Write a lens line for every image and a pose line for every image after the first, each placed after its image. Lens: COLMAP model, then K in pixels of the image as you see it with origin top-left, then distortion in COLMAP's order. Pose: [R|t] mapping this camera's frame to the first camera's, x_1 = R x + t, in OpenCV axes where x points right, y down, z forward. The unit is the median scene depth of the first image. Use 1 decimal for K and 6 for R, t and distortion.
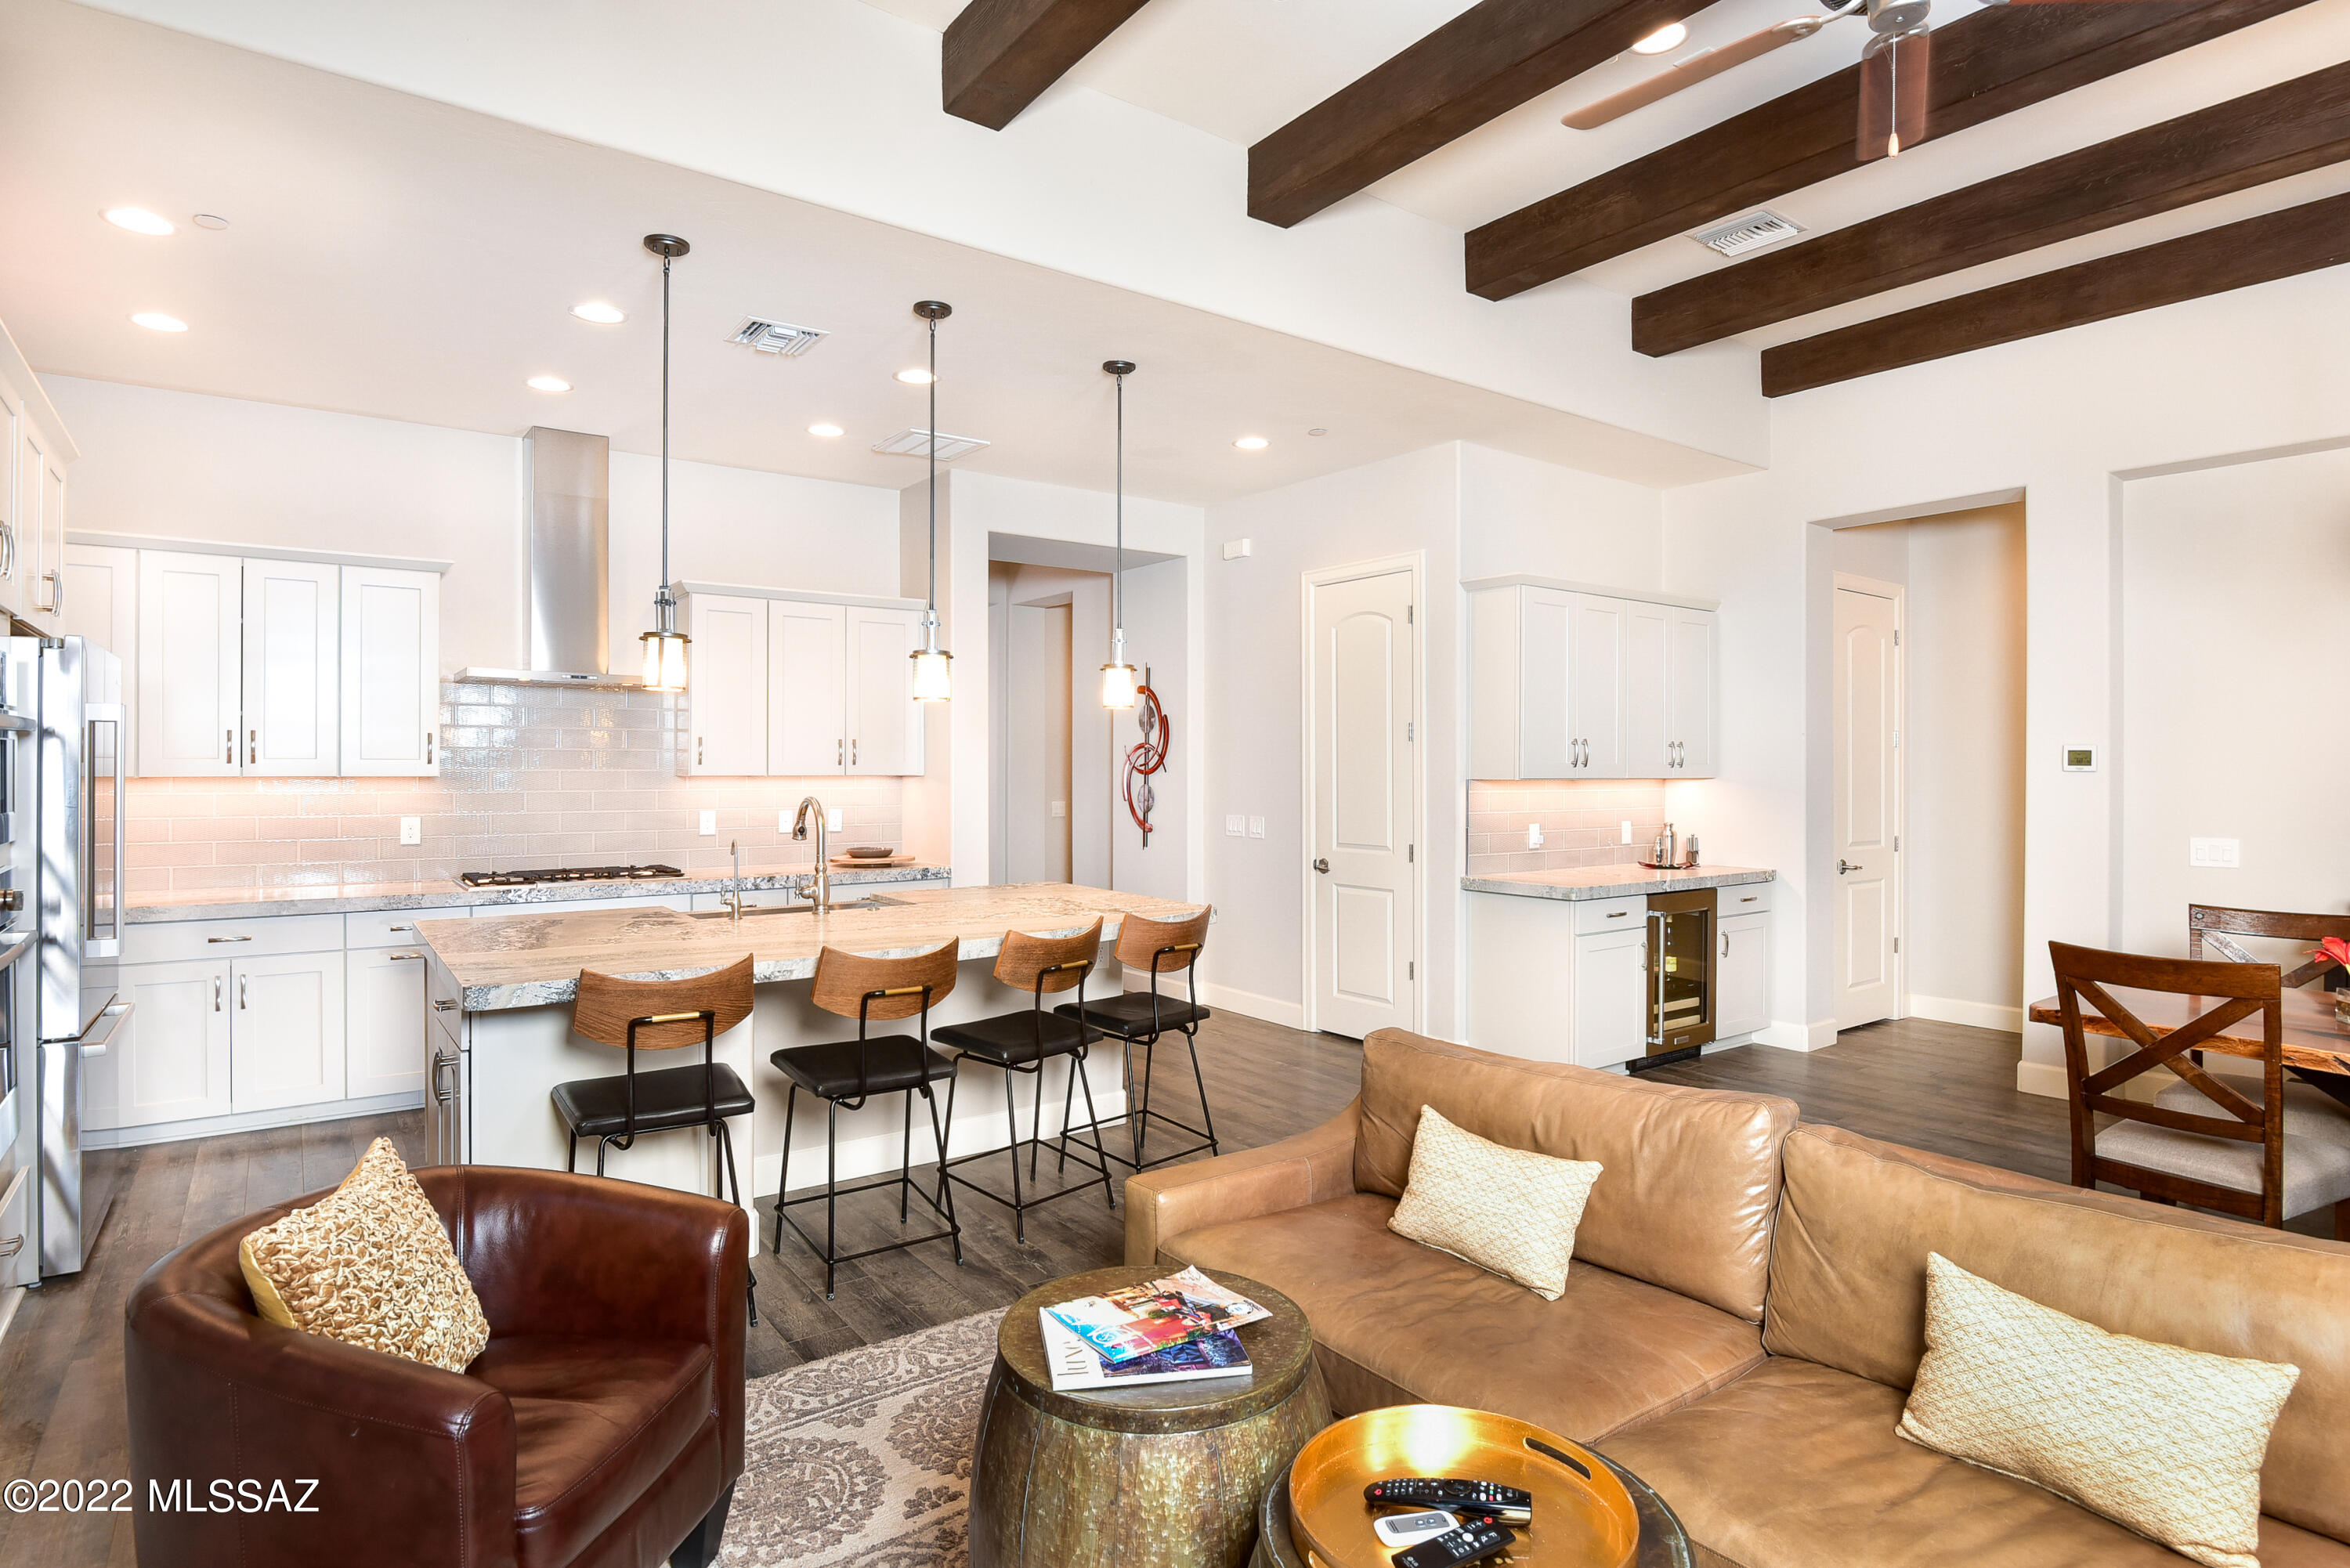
lens RADIAL K [[1237.6, 0, 1174.5], [0, 1237.6, 768.1], [0, 0, 1]] dist [-0.019933, -0.000689]
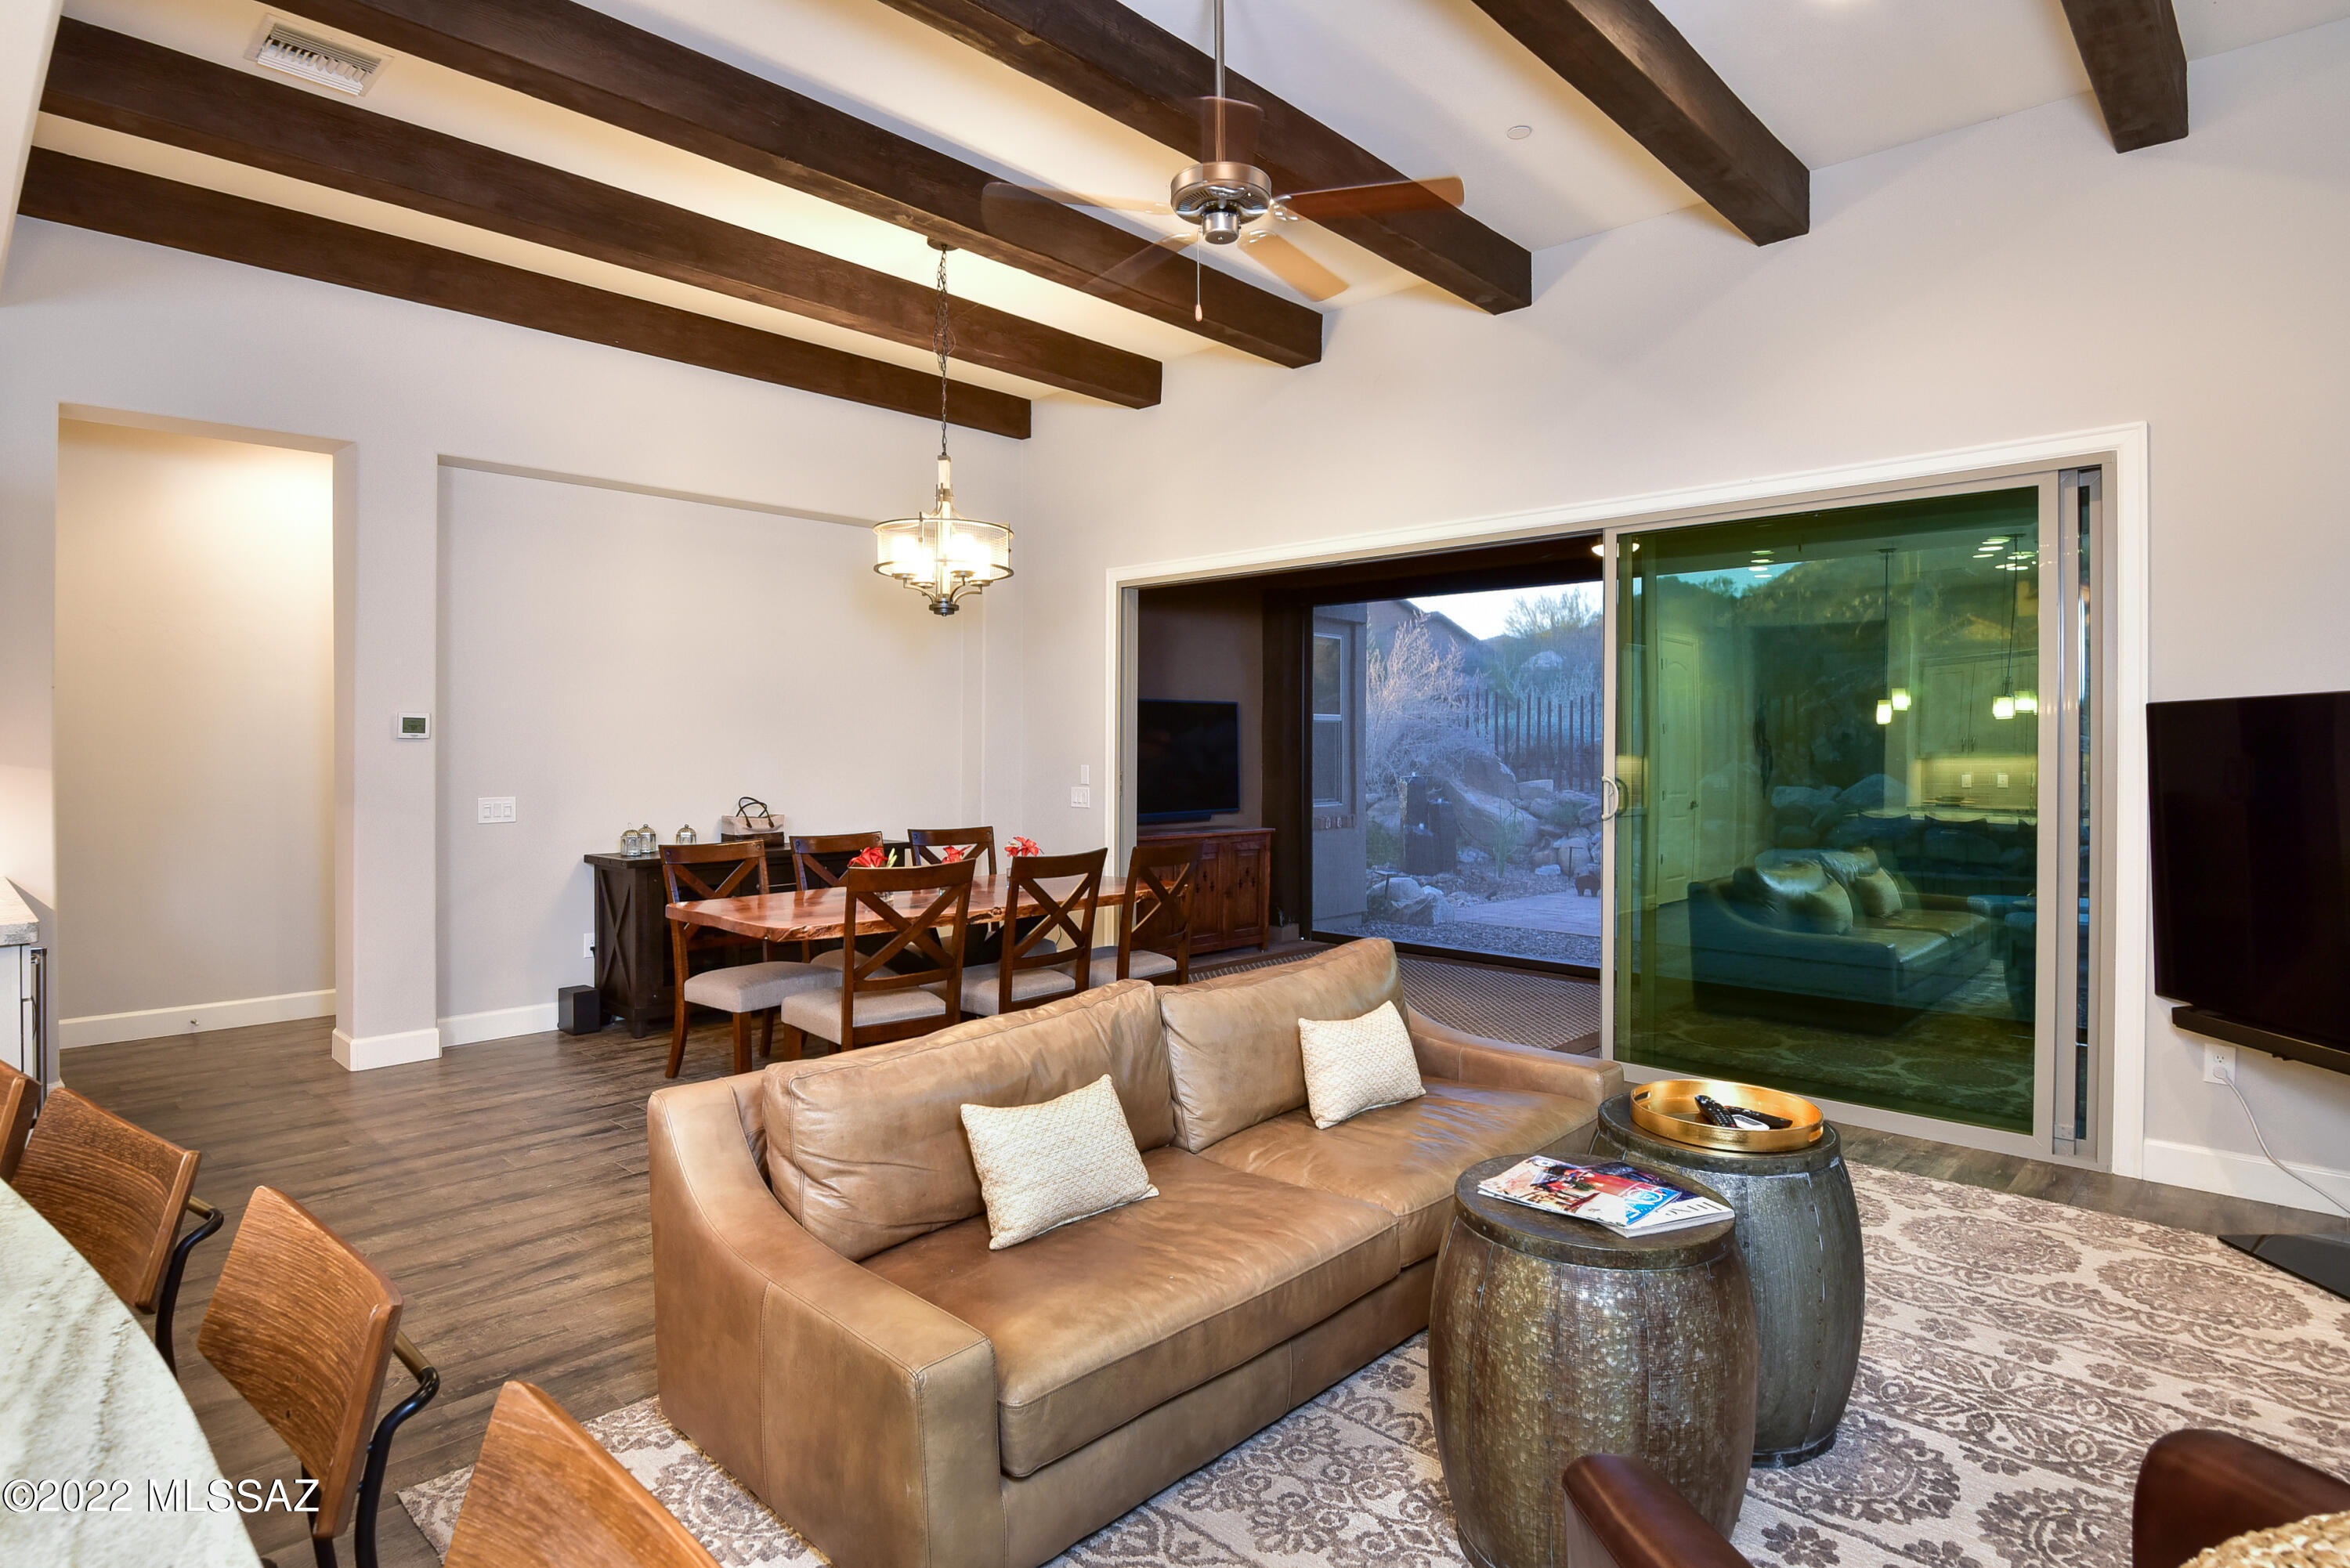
lens RADIAL K [[1237.6, 0, 1174.5], [0, 1237.6, 768.1], [0, 0, 1]] dist [-0.019933, -0.000689]
pose [[-0.177225, -0.015143, 0.984054, -0.342216], [-0.000919, 0.999884, 0.015221, 0.008007], [-0.984170, 0.001793, -0.177219, 0.497519]]
